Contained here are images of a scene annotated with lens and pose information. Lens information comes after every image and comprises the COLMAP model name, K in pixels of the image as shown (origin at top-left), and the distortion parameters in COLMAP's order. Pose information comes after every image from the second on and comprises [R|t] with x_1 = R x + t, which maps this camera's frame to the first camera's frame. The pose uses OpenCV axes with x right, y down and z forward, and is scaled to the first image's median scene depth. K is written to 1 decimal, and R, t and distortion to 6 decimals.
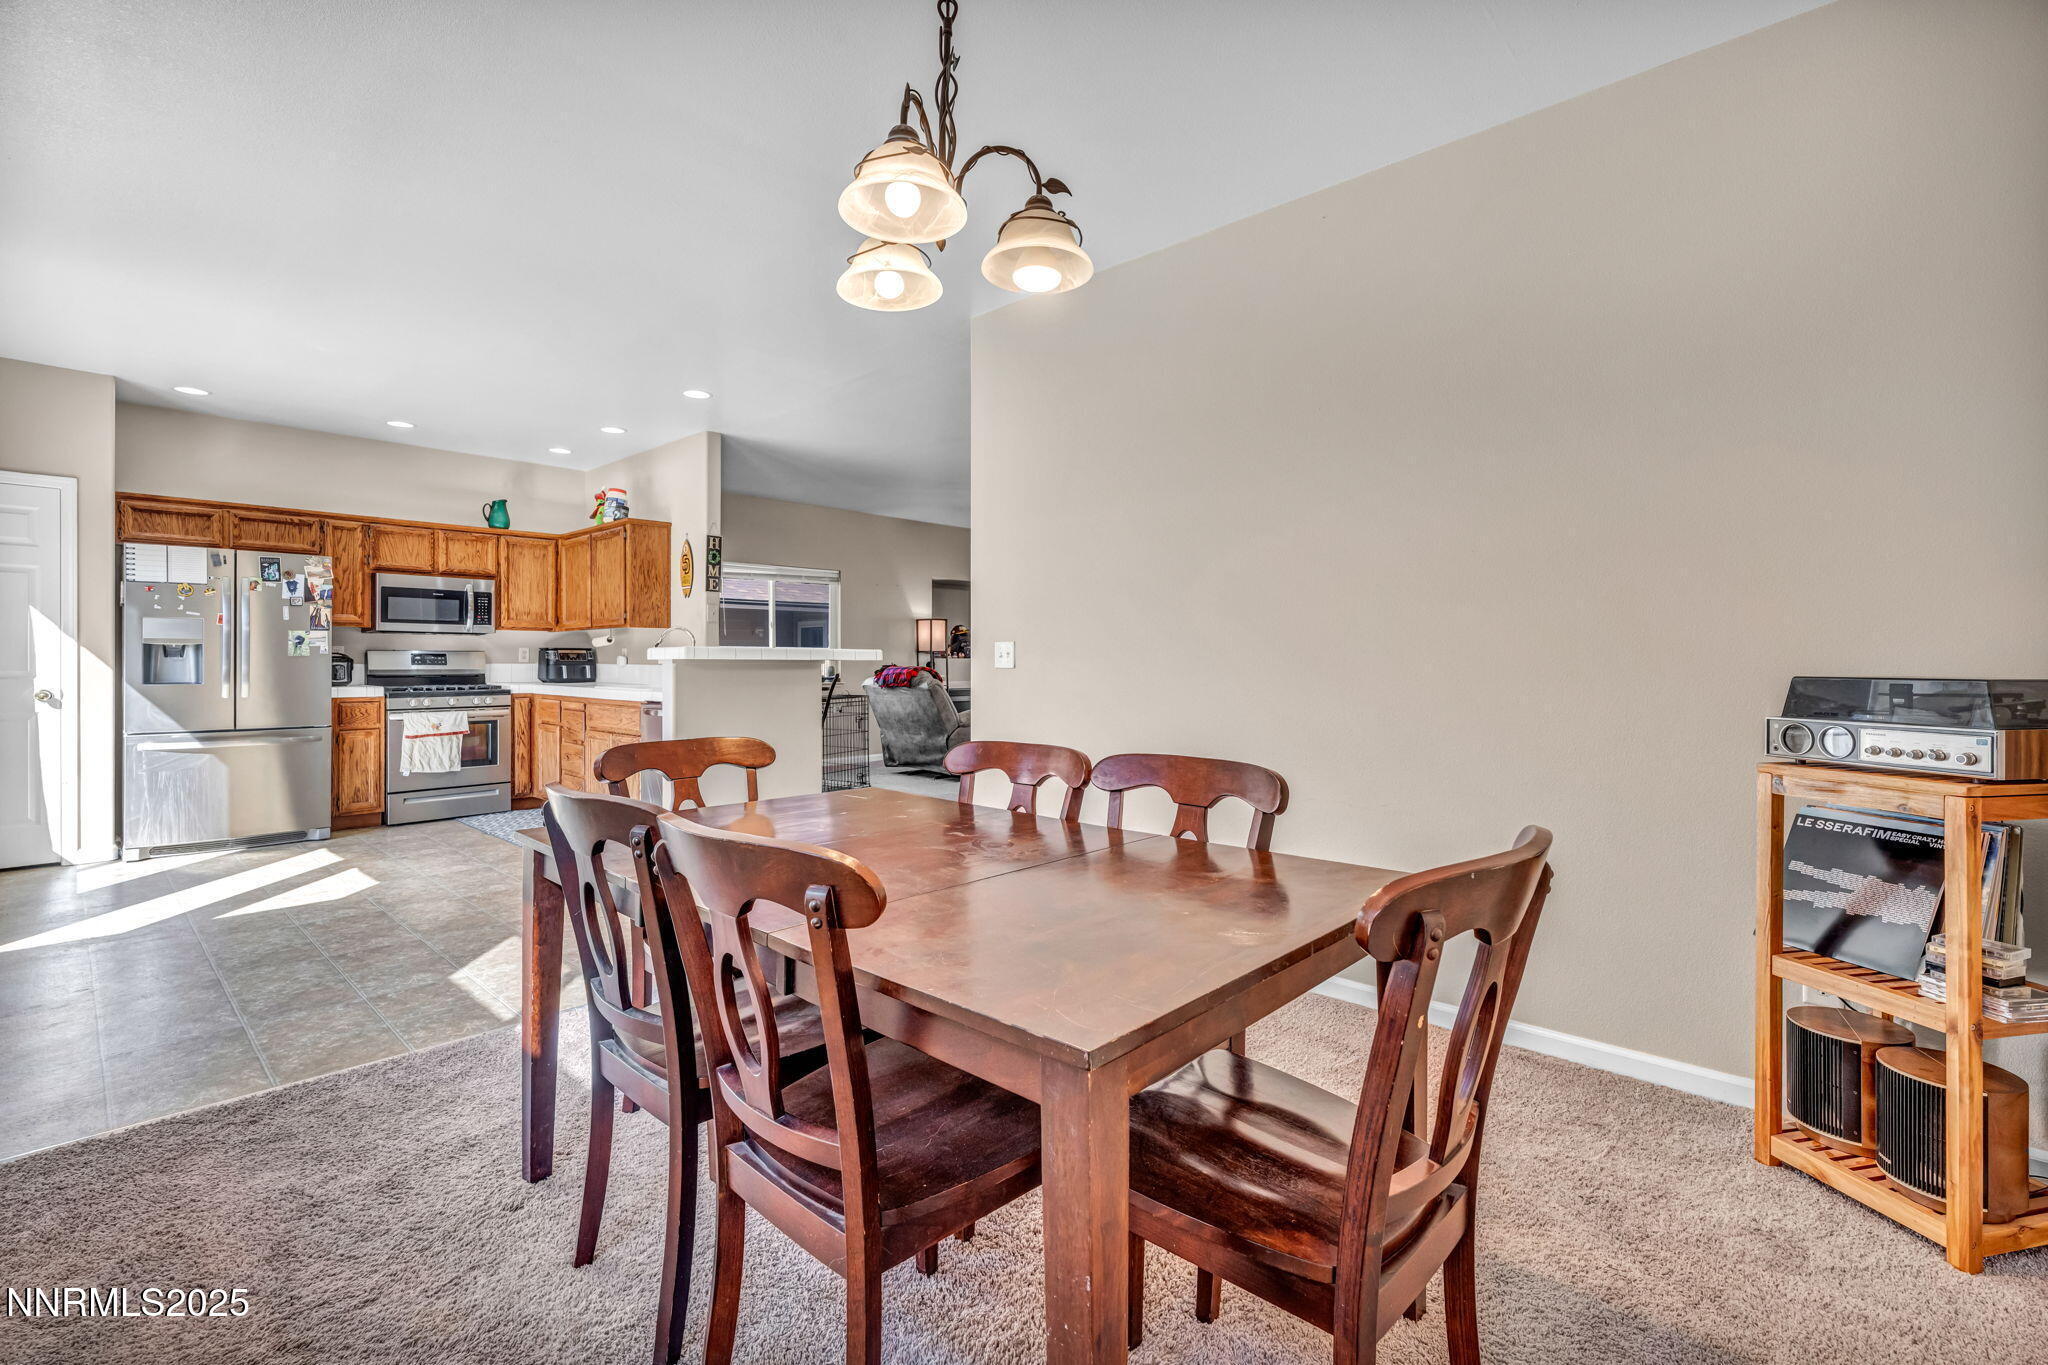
lens RADIAL K [[898.6, 0, 1025.6], [0, 898.6, 658.6], [0, 0, 1]] dist [0.000672, 0.000410]
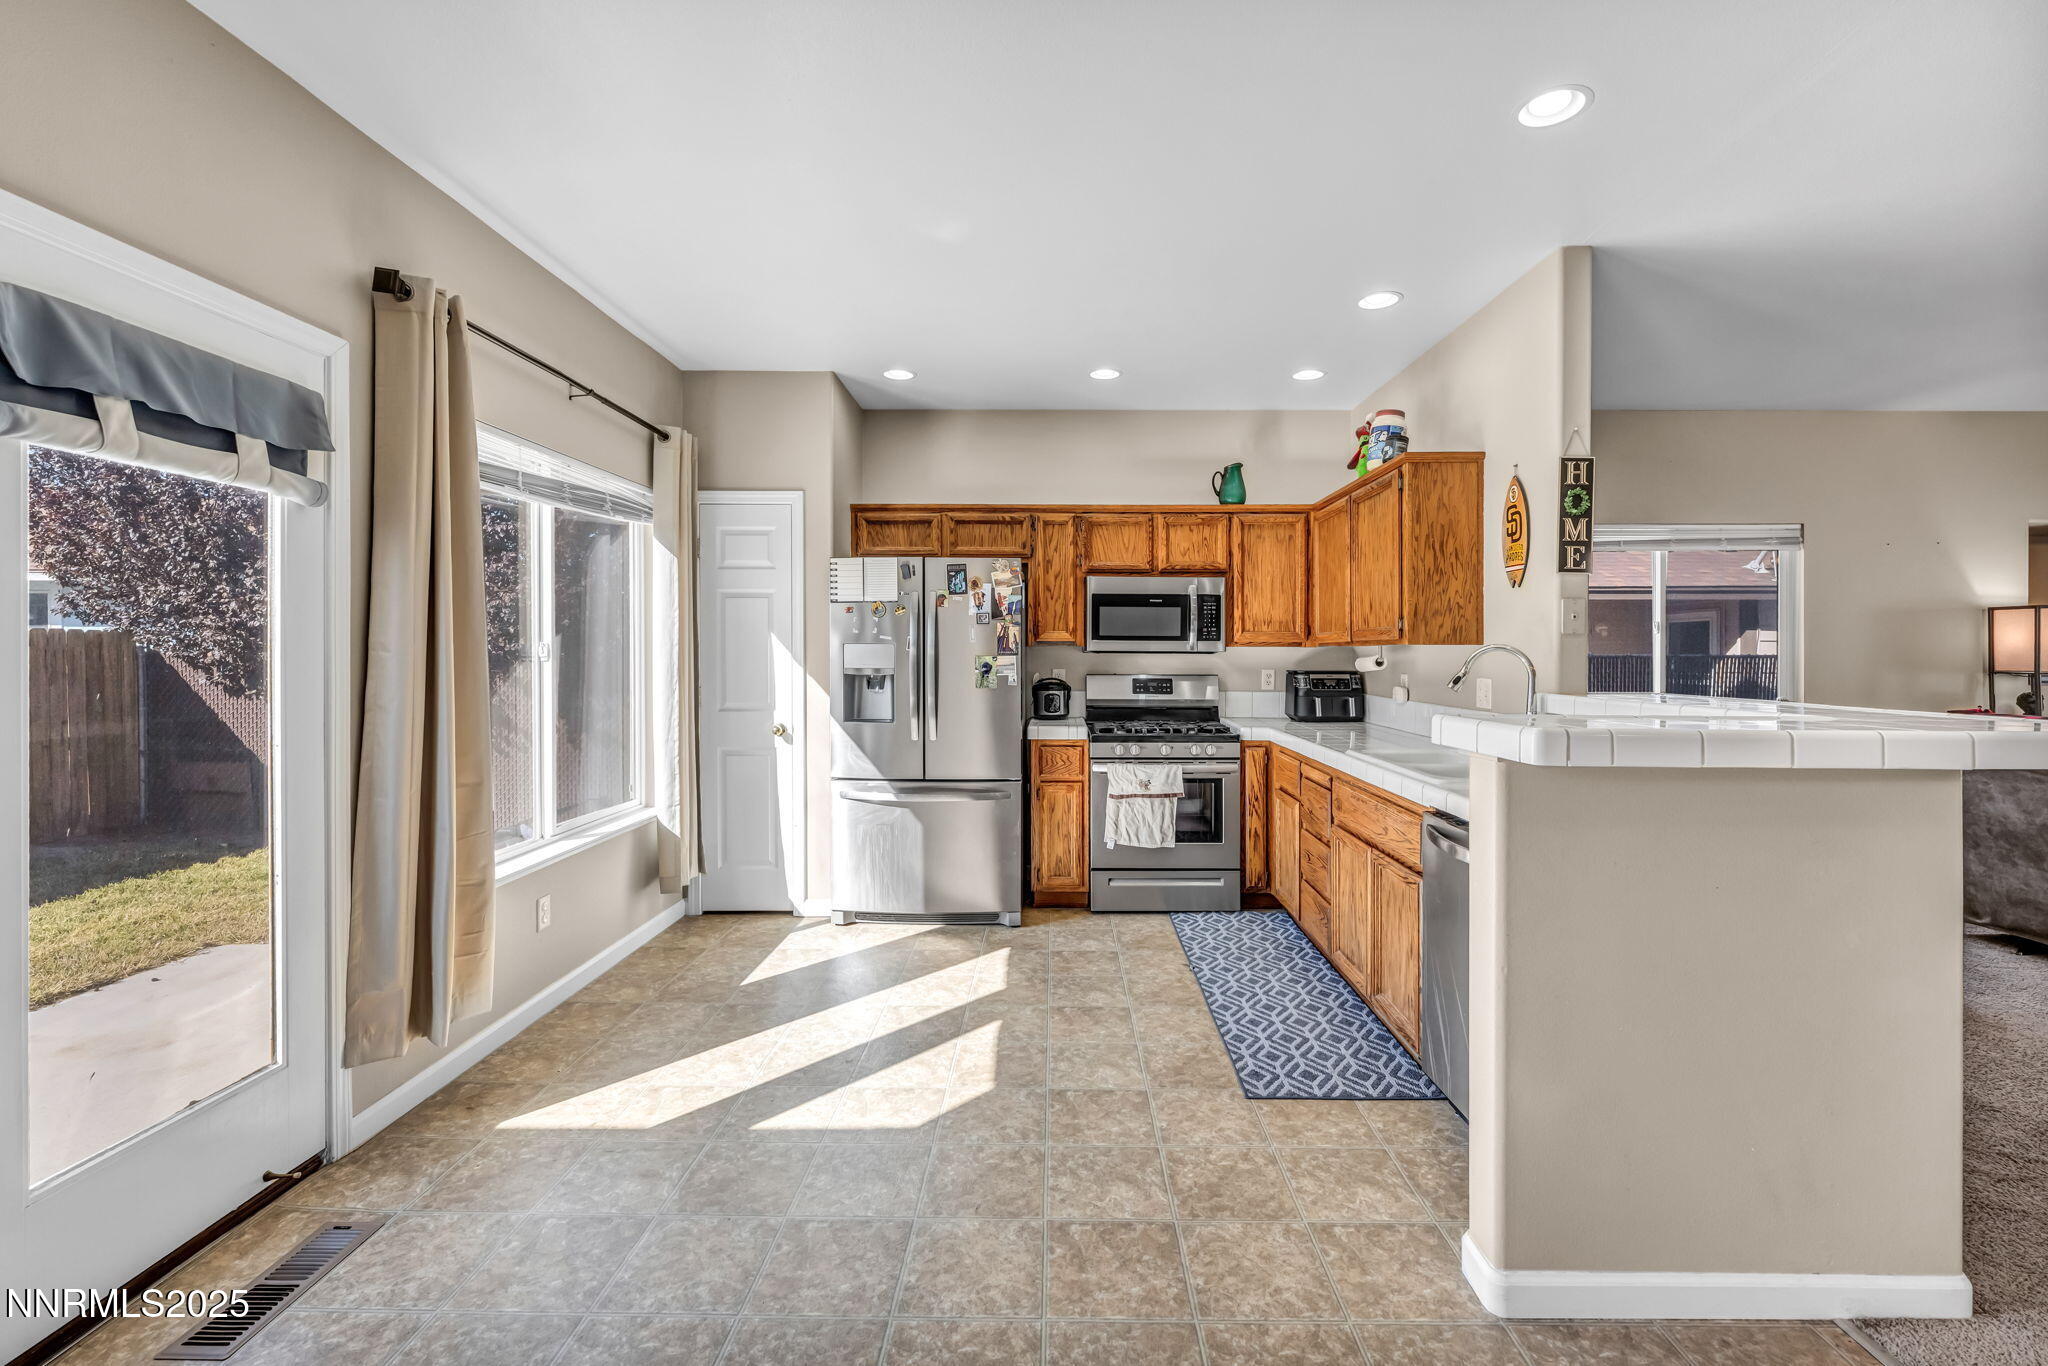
lens RADIAL K [[871.2, 0, 1047.0], [0, 871.2, 650.5], [0, 0, 1]] dist [-0.000379, -0.000214]
pose [[0.673775, 0.000505, -0.738936, -0.186869], [-0.000893, 1.000000, -0.000132, -0.030747], [0.738936, 0.000749, 0.673776, 0.458541]]
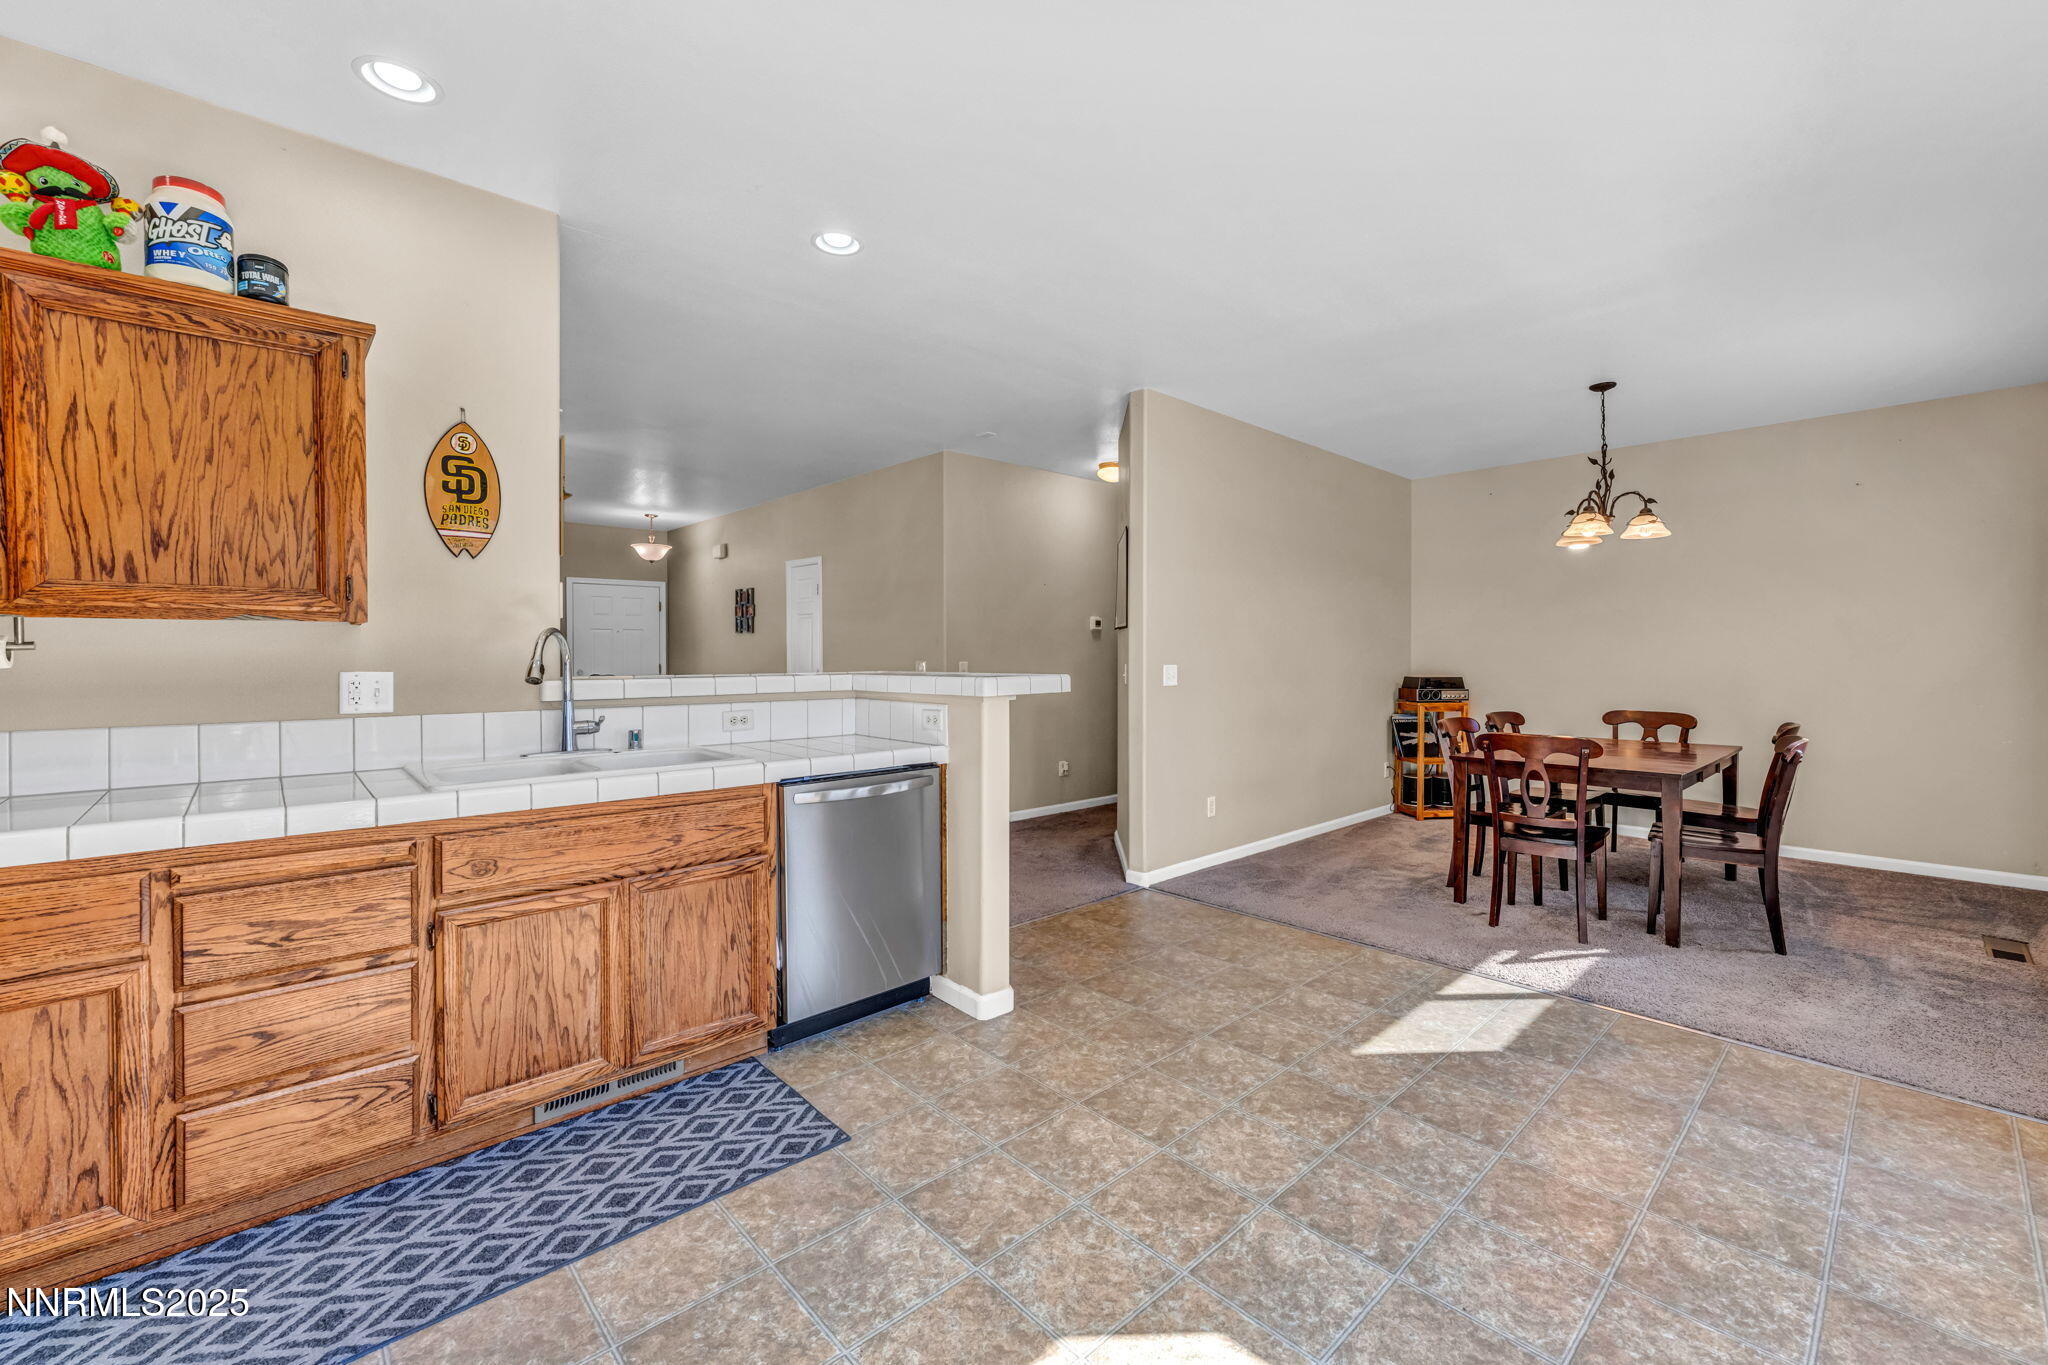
lens RADIAL K [[835.3, 0, 1047.0], [0, 835.3, 662.9], [0, 0, 1]] dist [-0.000870, -0.000163]
pose [[0.066925, -0.011766, 0.997689, -0.762650], [-0.000308, 0.999930, 0.011813, -0.022164], [-0.997758, -0.001098, 0.066917, 0.698599]]
